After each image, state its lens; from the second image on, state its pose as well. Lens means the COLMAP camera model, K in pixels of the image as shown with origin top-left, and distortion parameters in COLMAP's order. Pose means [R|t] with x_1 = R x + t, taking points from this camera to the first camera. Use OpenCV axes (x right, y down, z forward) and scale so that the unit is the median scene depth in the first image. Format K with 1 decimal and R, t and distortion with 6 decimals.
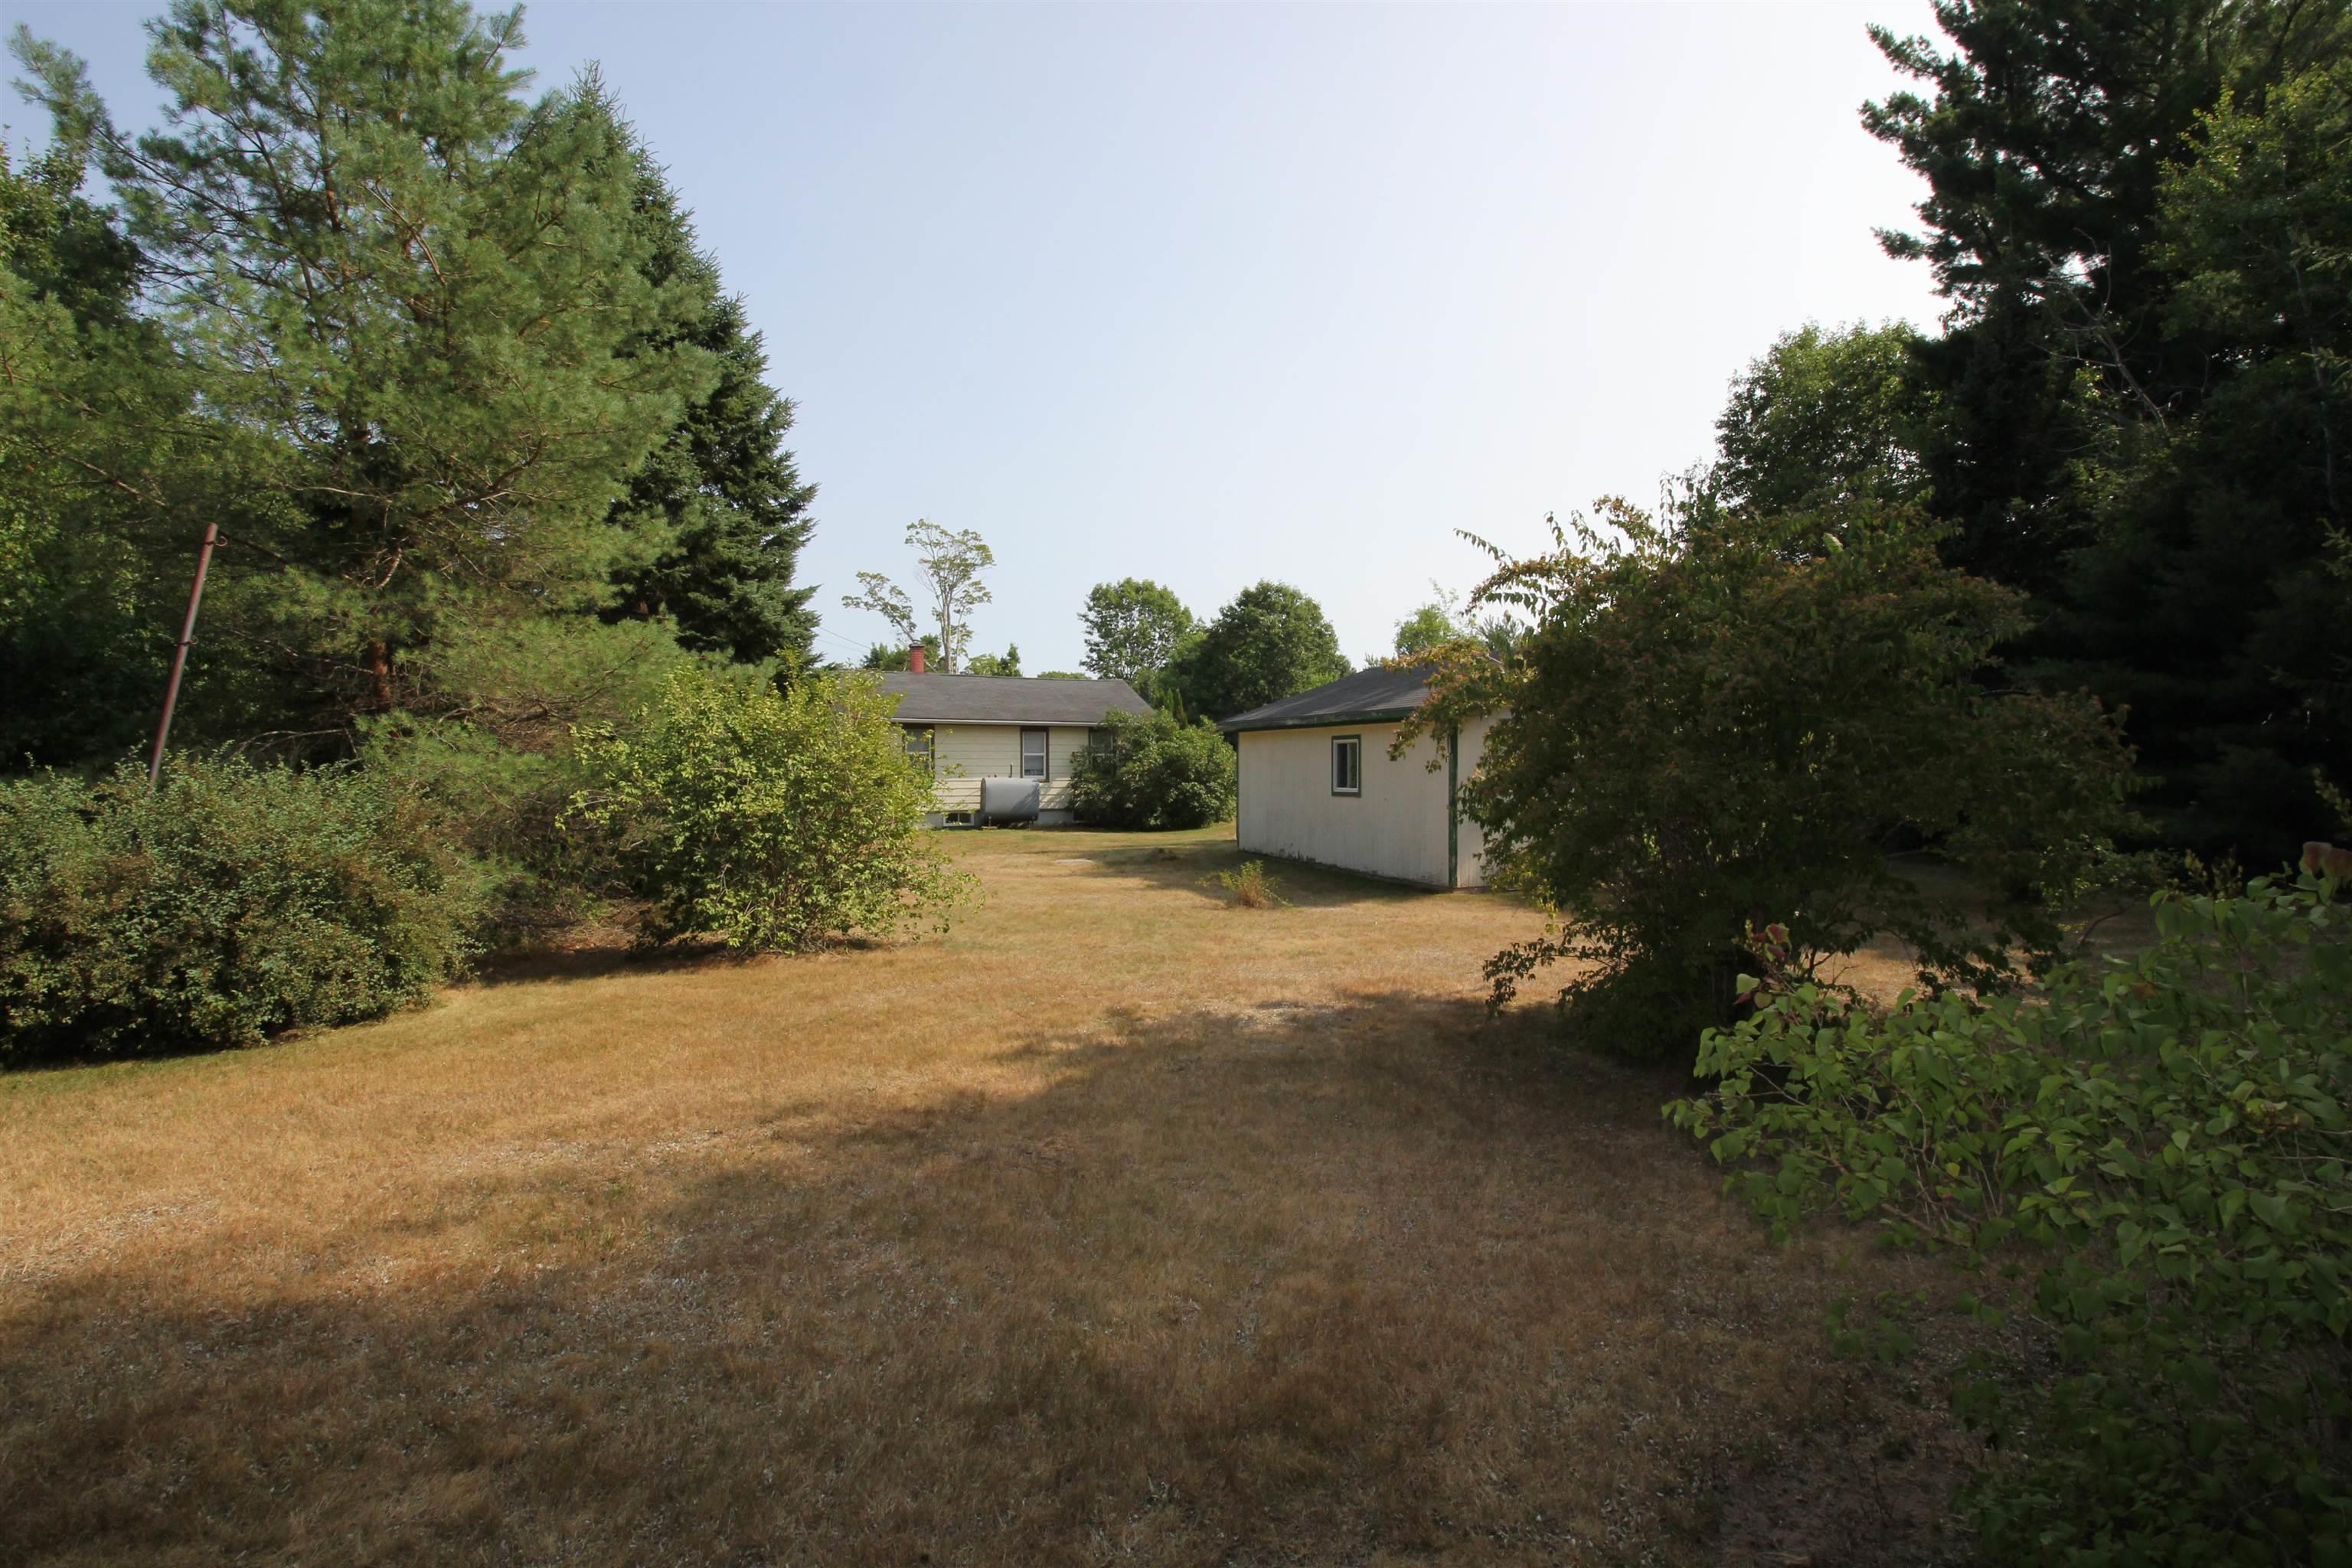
lens RADIAL K [[1090.6, 0, 1181.4], [0, 1090.6, 775.7], [0, 0, 1]] dist [0.000438, -0.013642]
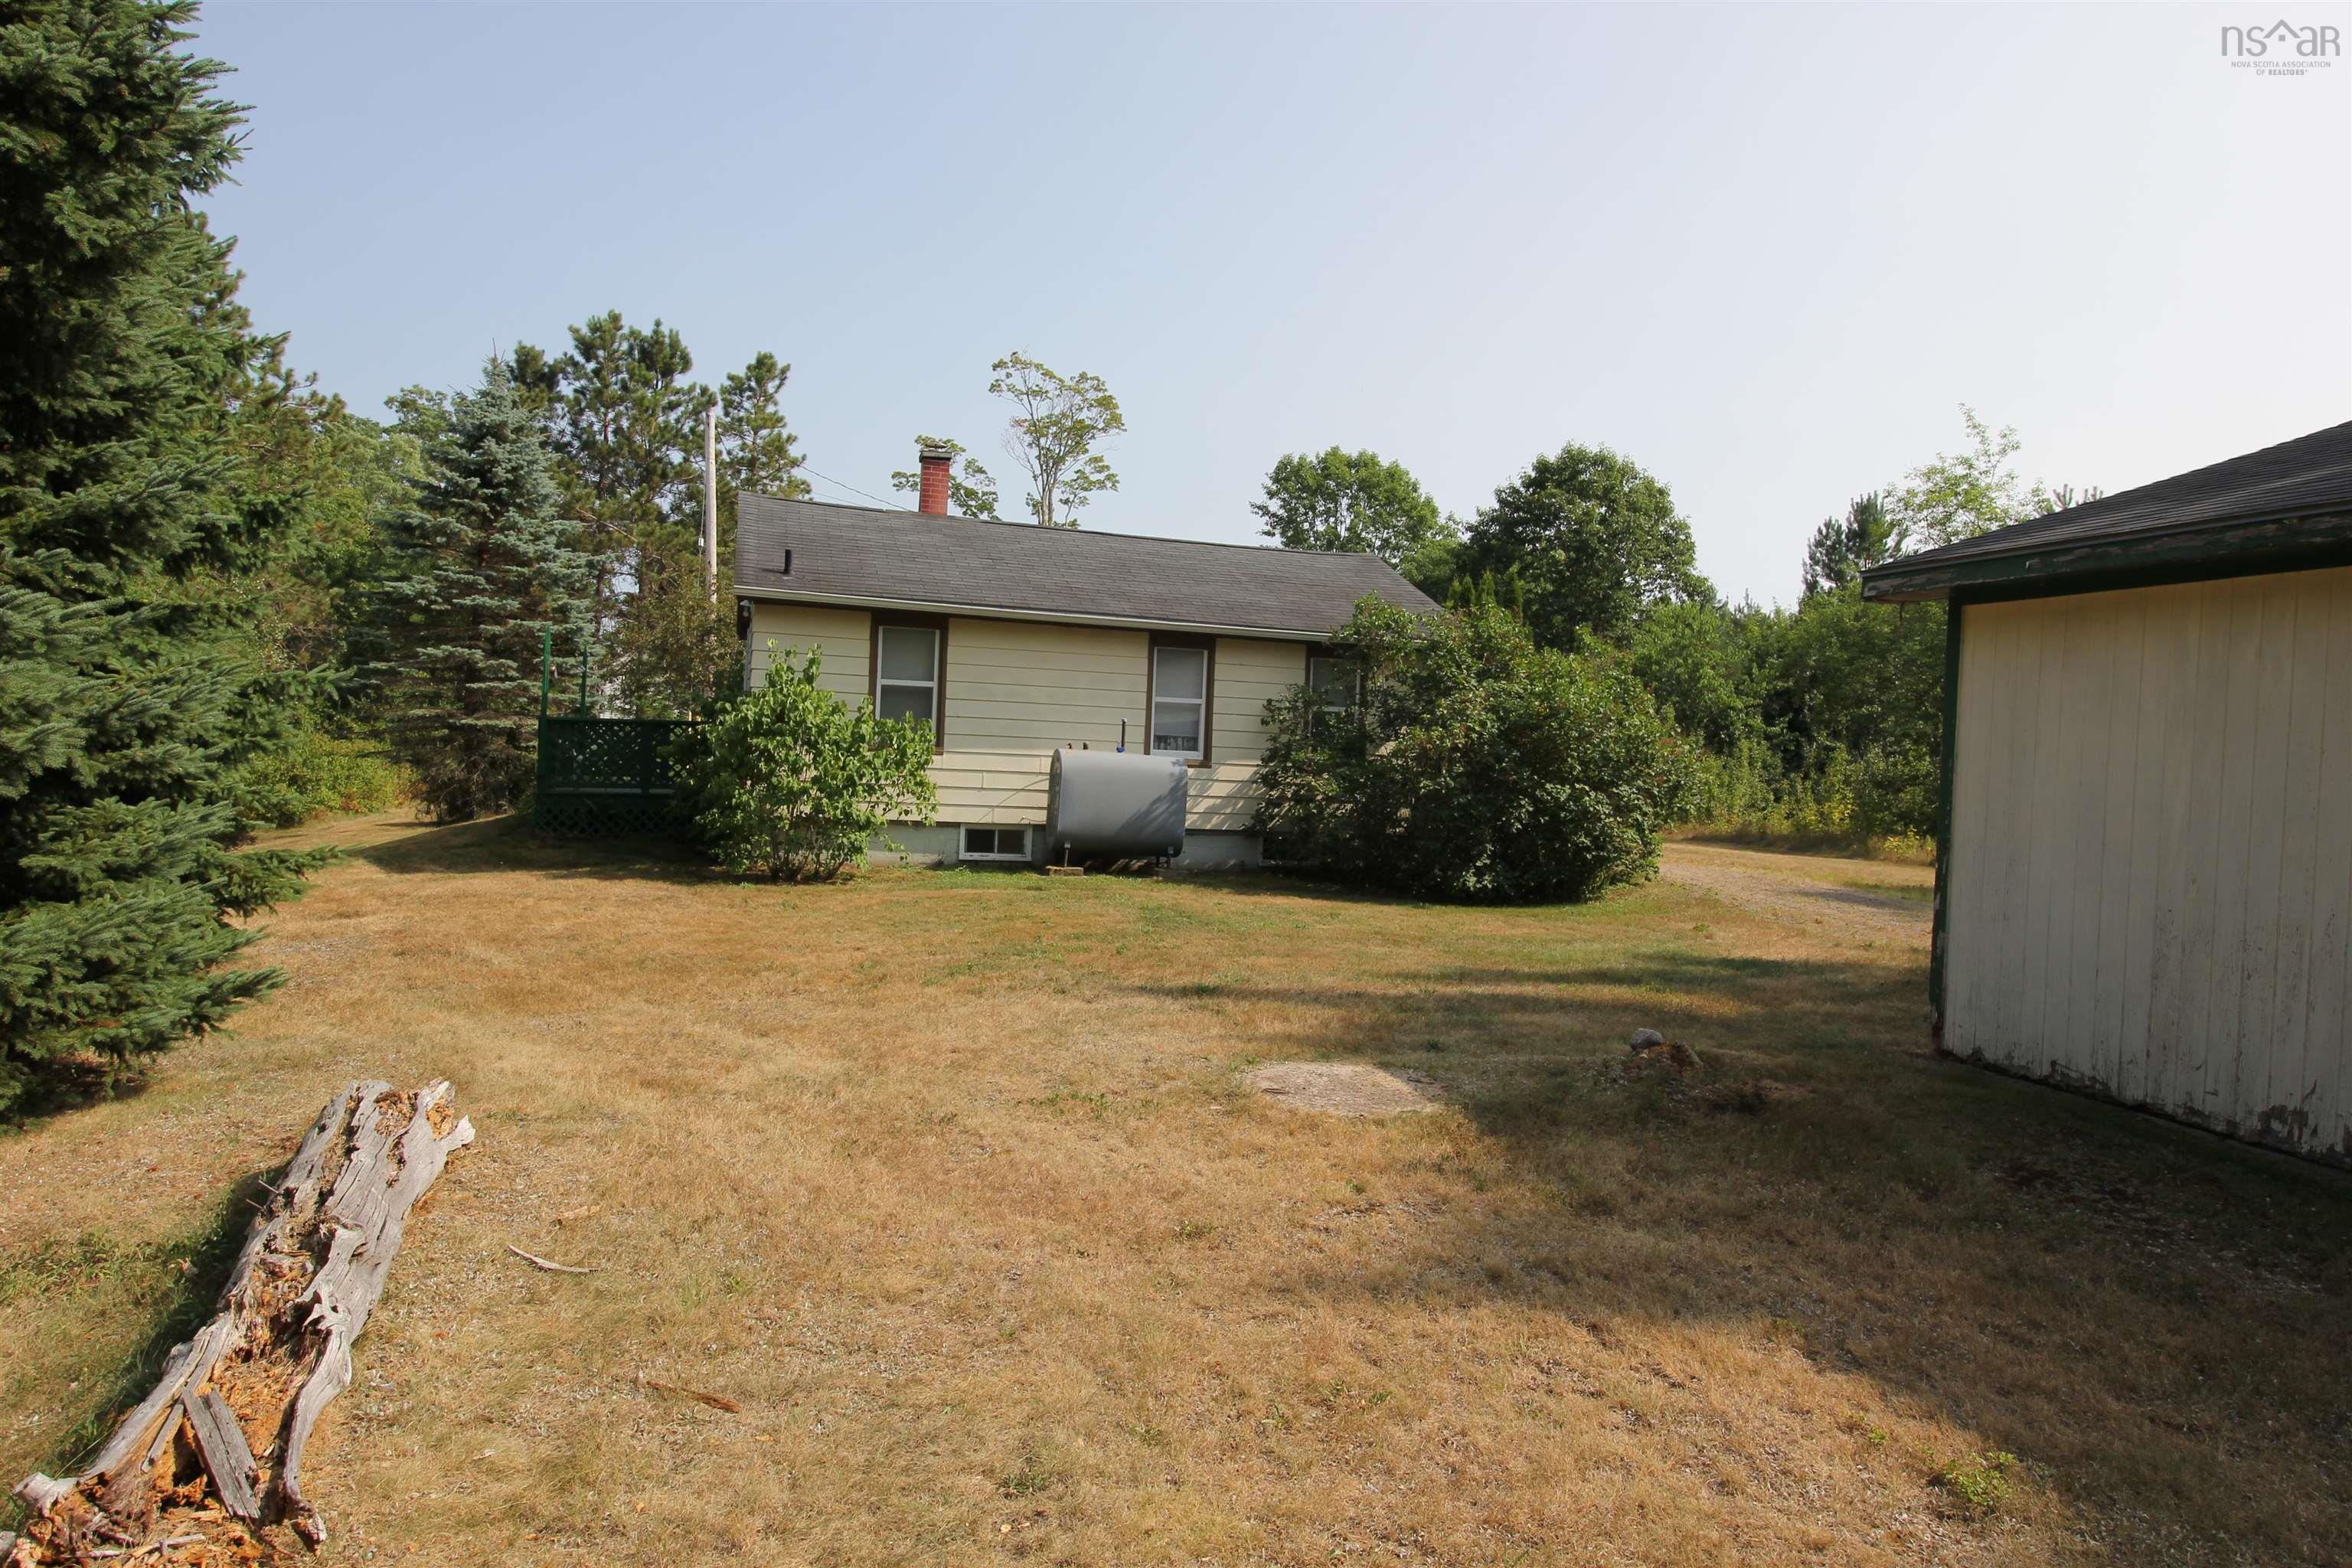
lens RADIAL K [[1420.1, 0, 1172.5], [0, 1420.1, 790.4], [0, 0, 1]] dist [-0.002499, -0.000894]
pose [[0.990342, 0.047393, -0.130291, -0.029746], [-0.045273, 0.998790, 0.019188, 0.002285], [0.131043, -0.013104, 0.991290, 0.211560]]
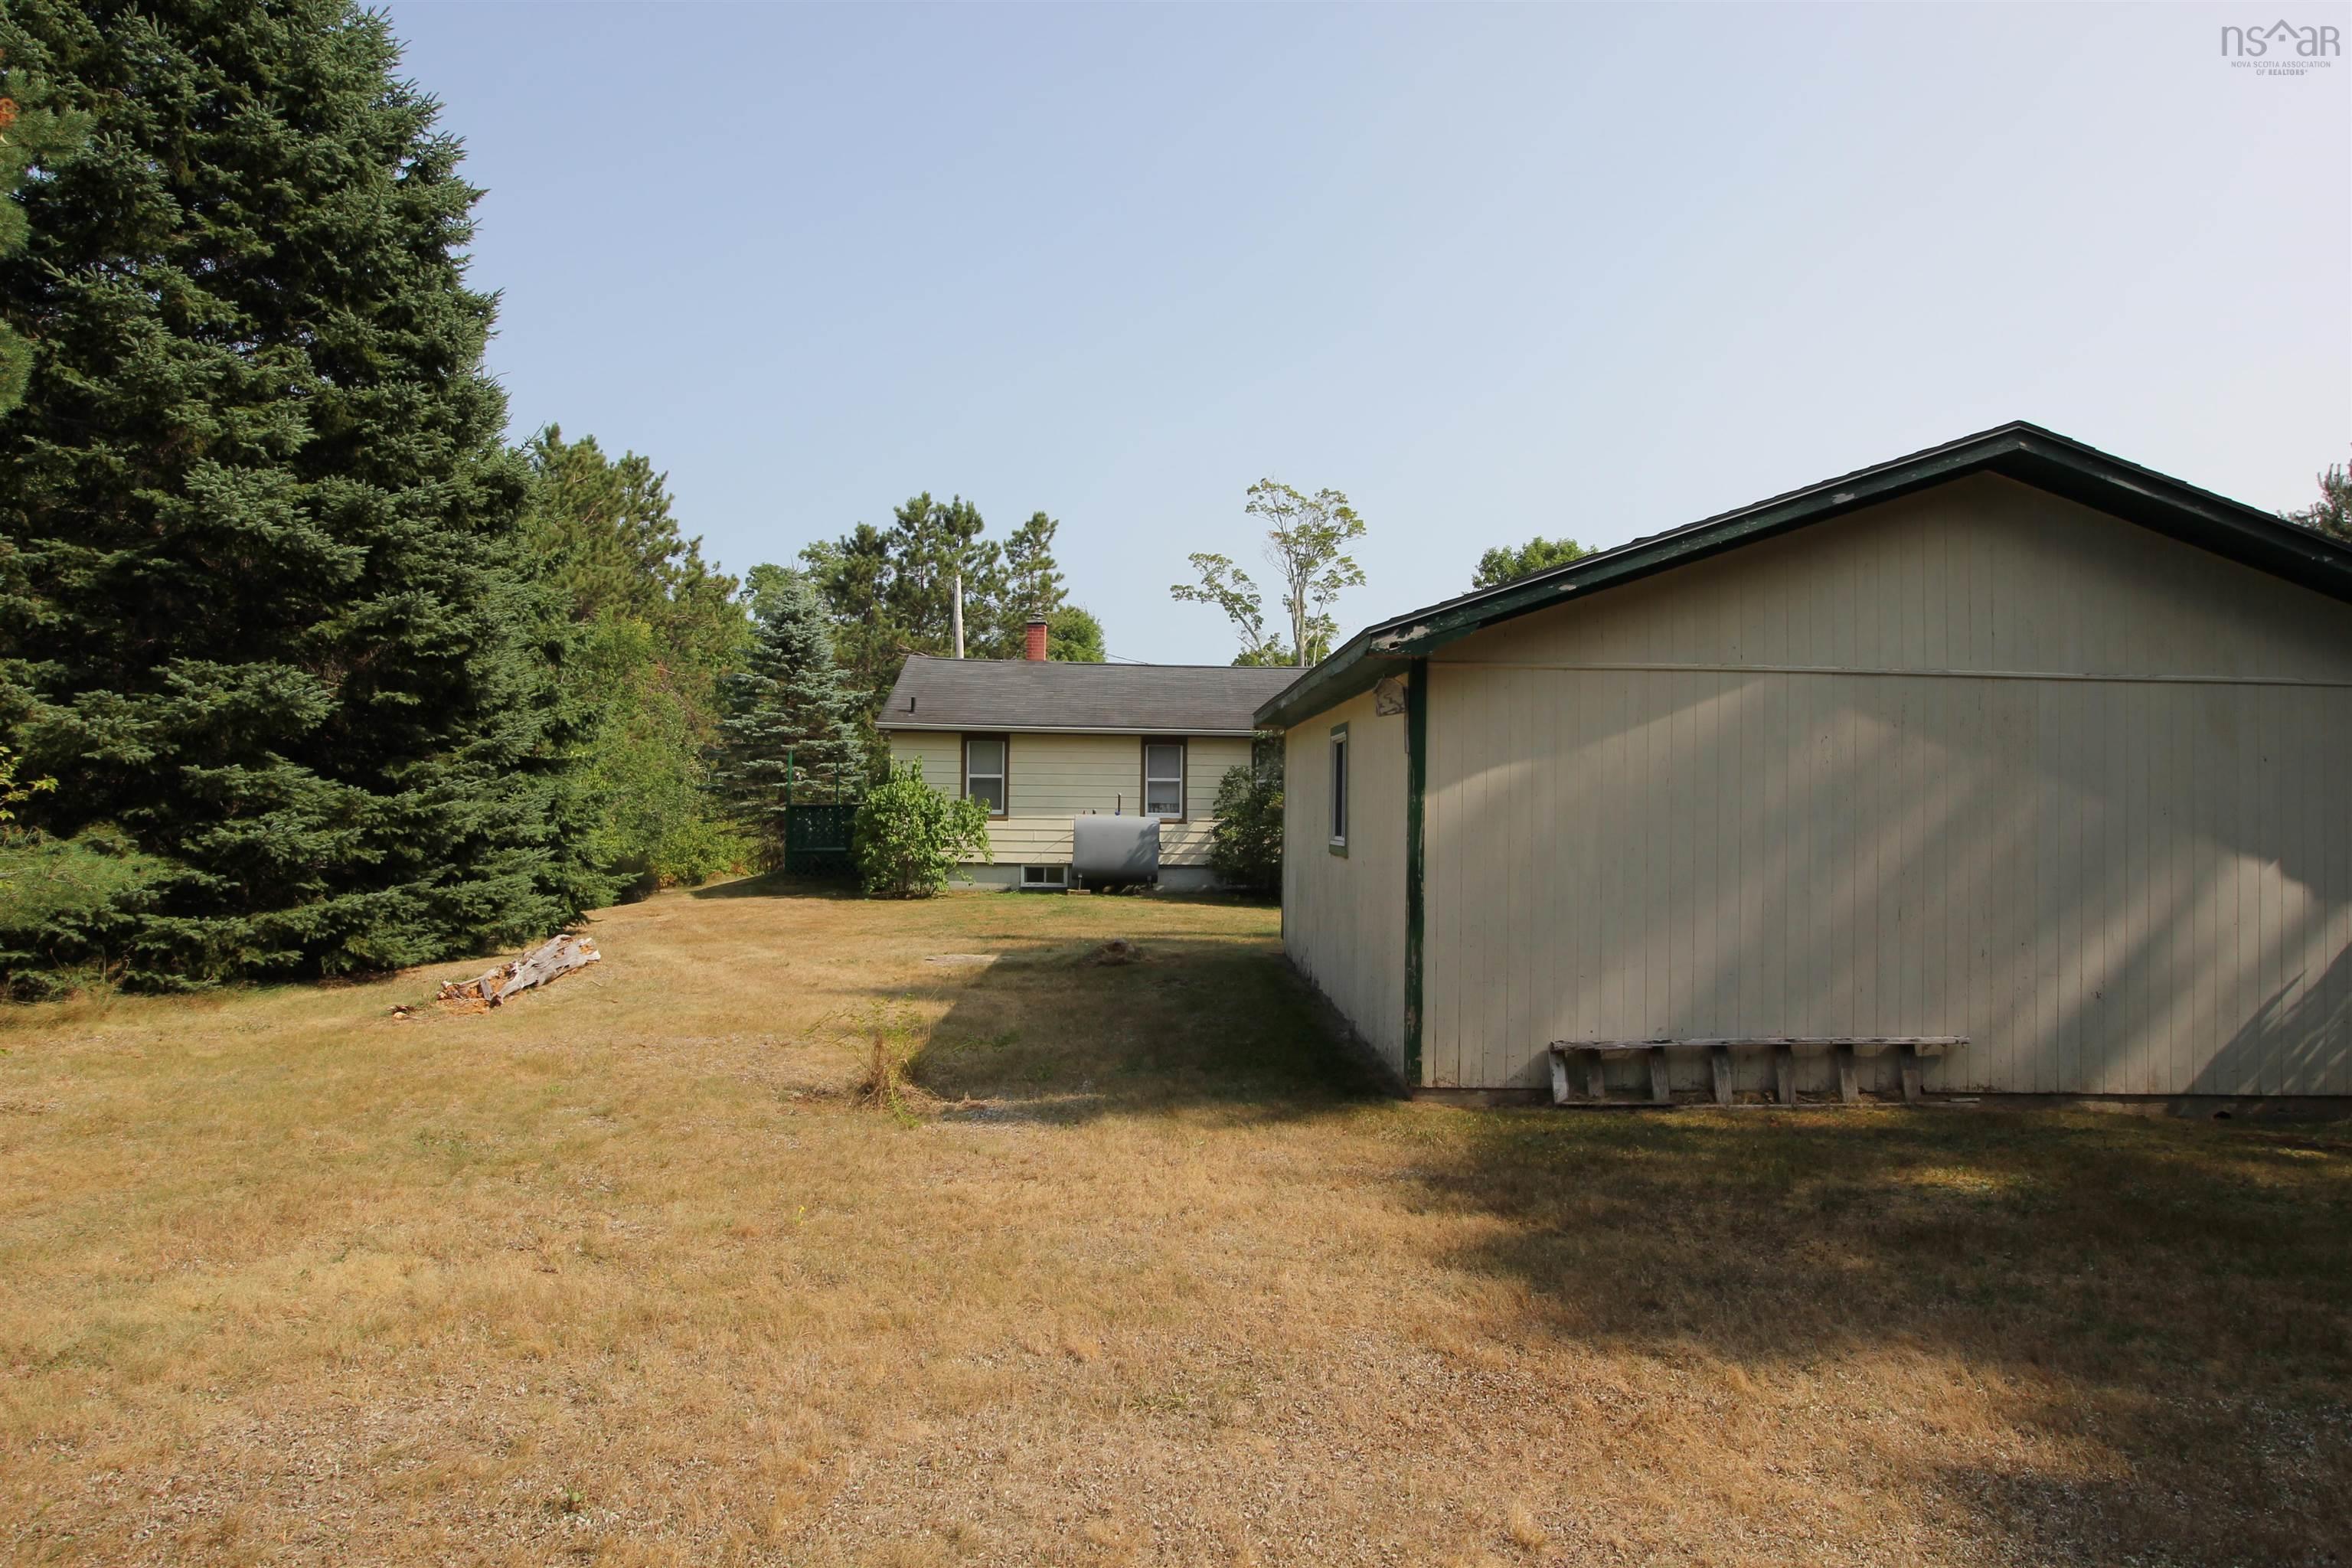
lens RADIAL K [[1369.6, 0, 1176.0], [0, 1369.6, 784.0], [0, 0, 1]] dist [0.022520, -0.000131]
pose [[0.922644, 0.003720, -0.385634, 0.086545], [-0.014087, 0.999611, -0.024062, 0.001042], [0.385394, 0.027633, 0.922338, 0.120489]]
